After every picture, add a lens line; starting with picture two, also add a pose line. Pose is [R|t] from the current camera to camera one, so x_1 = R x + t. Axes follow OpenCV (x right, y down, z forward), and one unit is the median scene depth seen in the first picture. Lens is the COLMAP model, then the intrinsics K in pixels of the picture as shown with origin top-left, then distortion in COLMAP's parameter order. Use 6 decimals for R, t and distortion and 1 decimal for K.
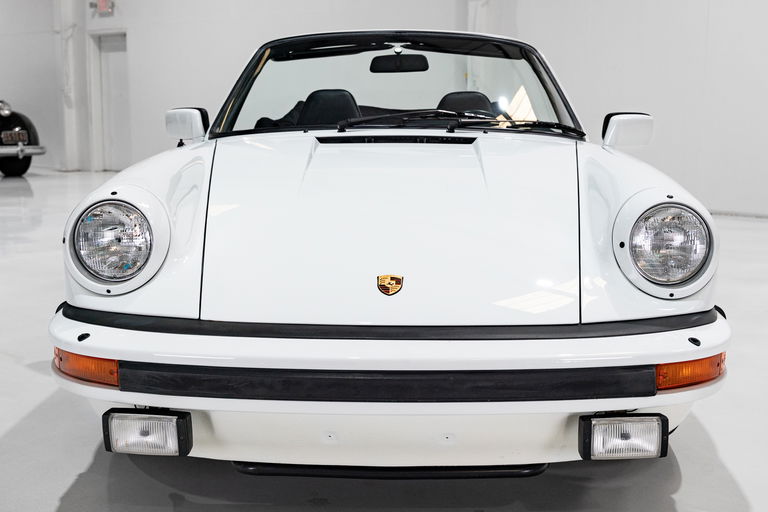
lens RADIAL K [[909.6, 0, 399.7], [0, 909.6, 253.5], [0, 0, 1]] dist [-0.001209, -0.010762]
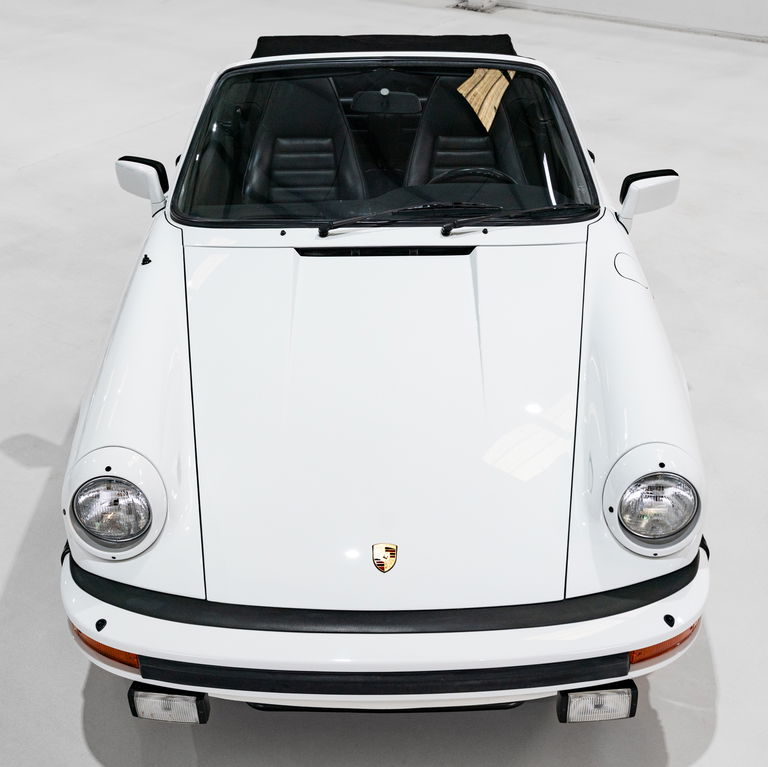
lens RADIAL K [[1143.1, 0, 384.0], [0, 1143.1, 383.5], [0, 0, 1]] dist [-0.010415, -0.117209]
pose [[0.999916, -0.012759, -0.002065, -0.006329], [0.012636, 0.931365, 0.363868, -0.632670], [-0.002720, -0.363864, 0.931448, -0.146824]]
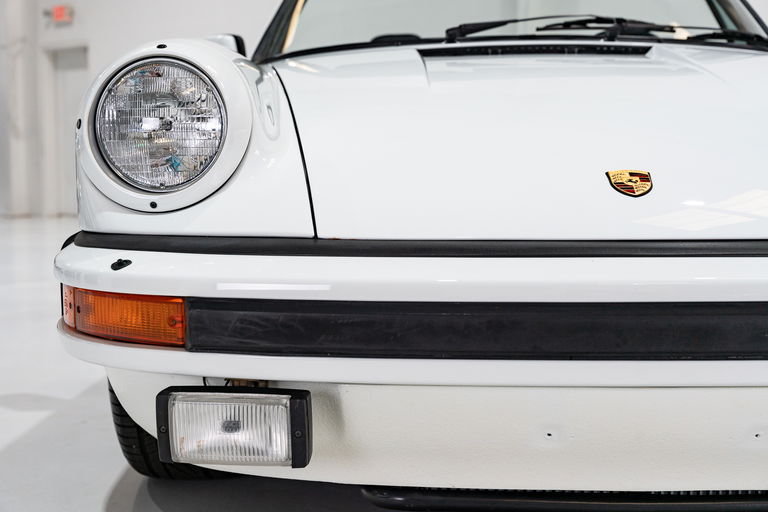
lens RADIAL K [[1088.7, 0, 384.0], [0, 1088.7, 256.0], [0, 0, 1]] dist [0.008580, 0.095132]
pose [[0.999806, -0.012349, -0.015363, -0.162399], [0.011219, 0.997373, -0.071566, 0.131906], [0.016206, 0.071380, 0.997318, 0.297762]]
